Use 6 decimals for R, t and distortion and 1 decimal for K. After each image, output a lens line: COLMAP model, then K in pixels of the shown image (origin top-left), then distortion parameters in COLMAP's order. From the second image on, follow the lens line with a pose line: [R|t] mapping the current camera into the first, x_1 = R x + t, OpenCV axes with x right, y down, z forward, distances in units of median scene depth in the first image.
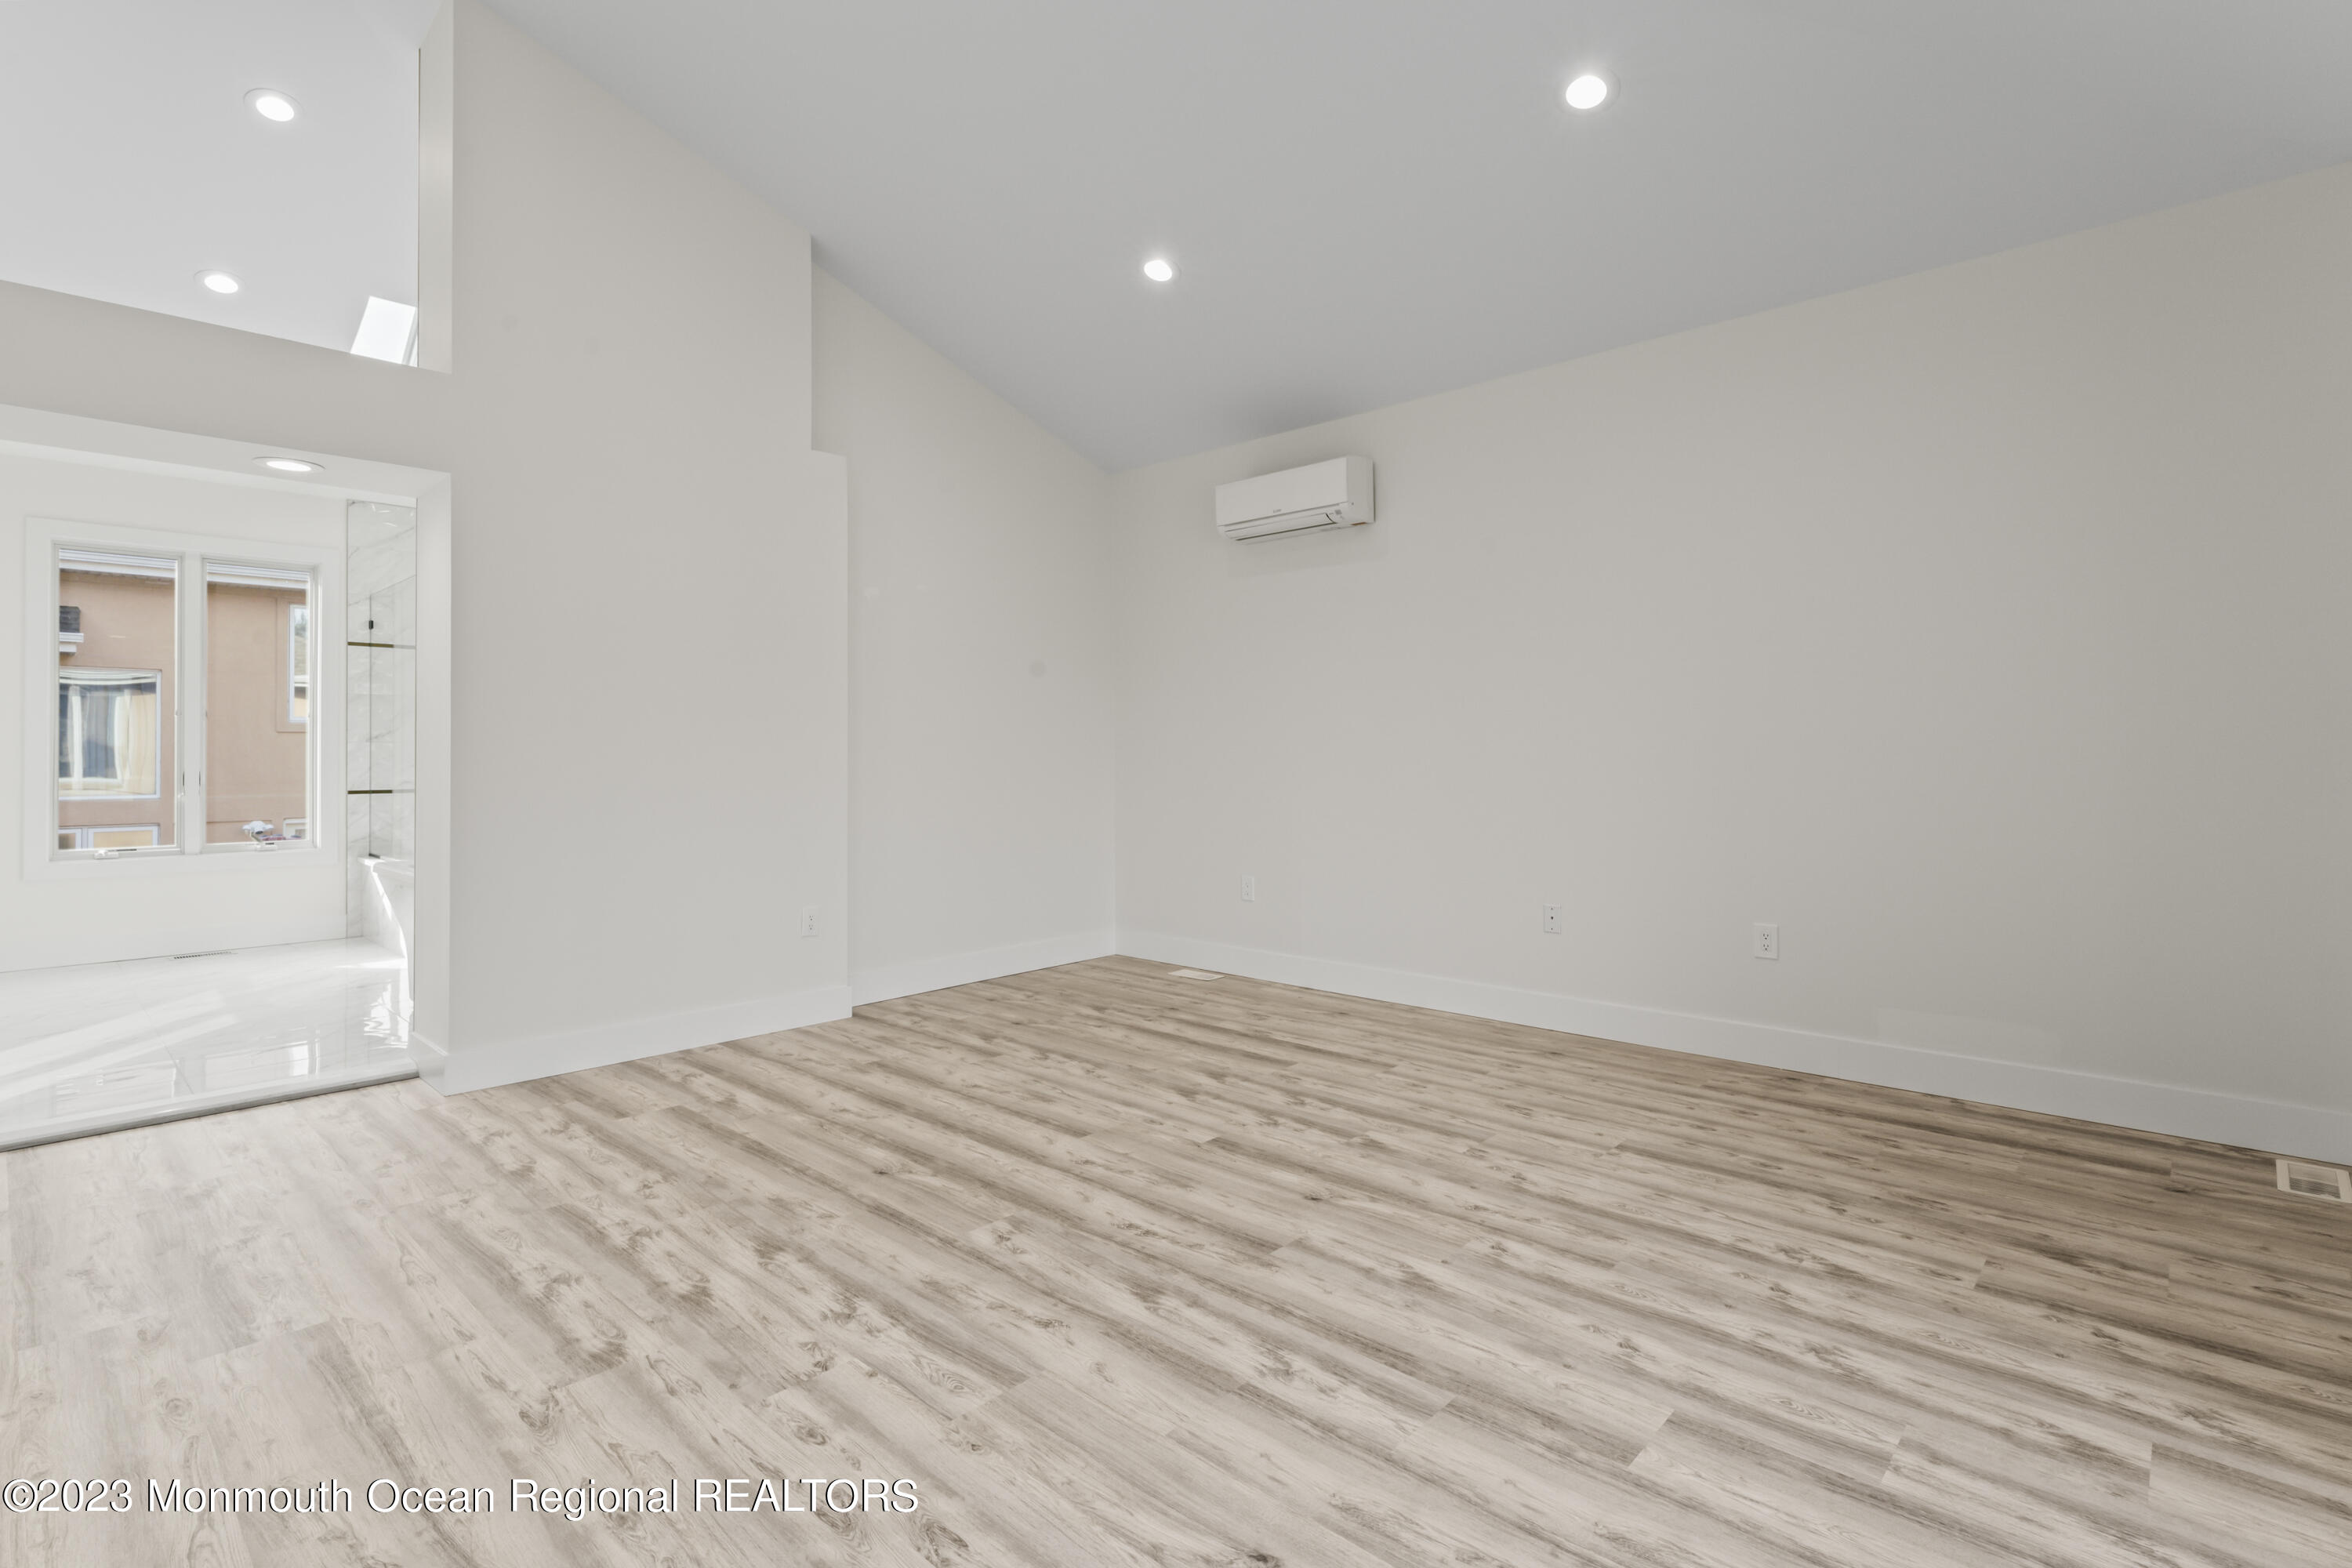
lens RADIAL K [[1077.1, 0, 1170.6], [0, 1077.1, 763.3], [0, 0, 1]] dist [-0.003065, 0.000434]
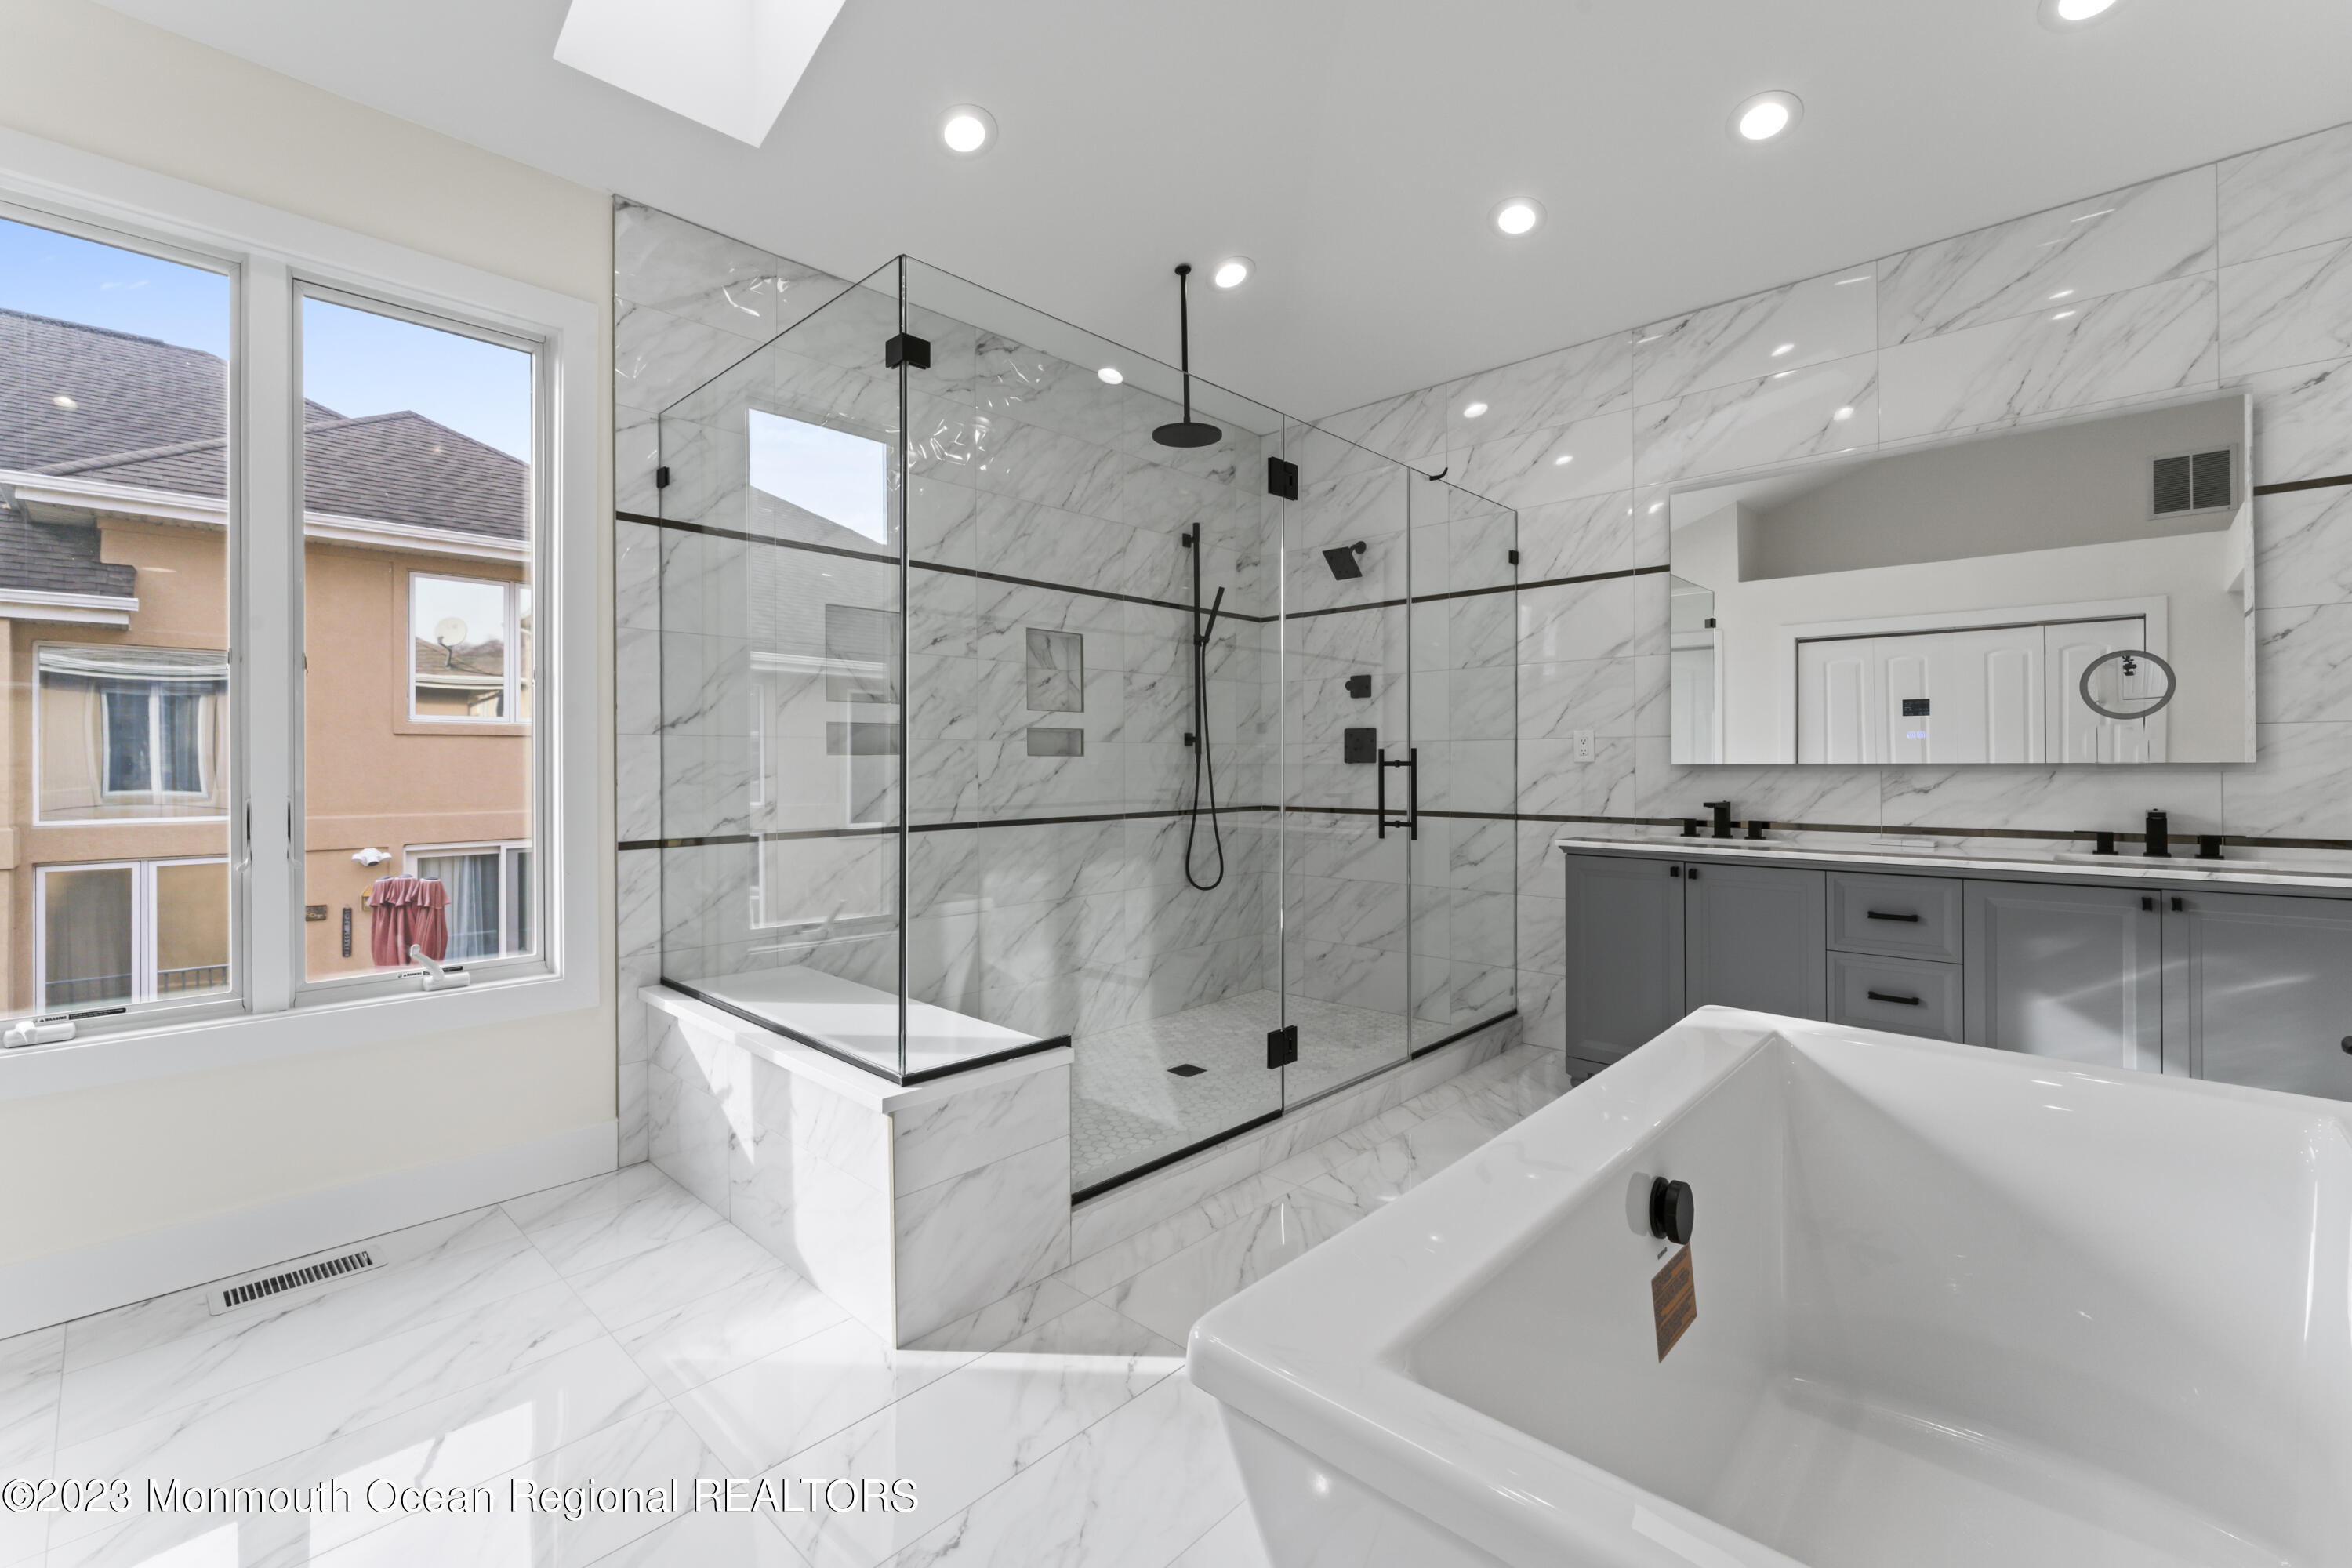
lens RADIAL K [[987.6, 0, 1178.0], [0, 987.6, 782.2], [0, 0, 1]] dist [-0.003806, 0.000787]
pose [[0.999978, 0.001331, -0.006532, -0.670970], [-0.001276, 0.999964, 0.008364, -0.004572], [0.006543, -0.008356, 0.999944, 0.748461]]
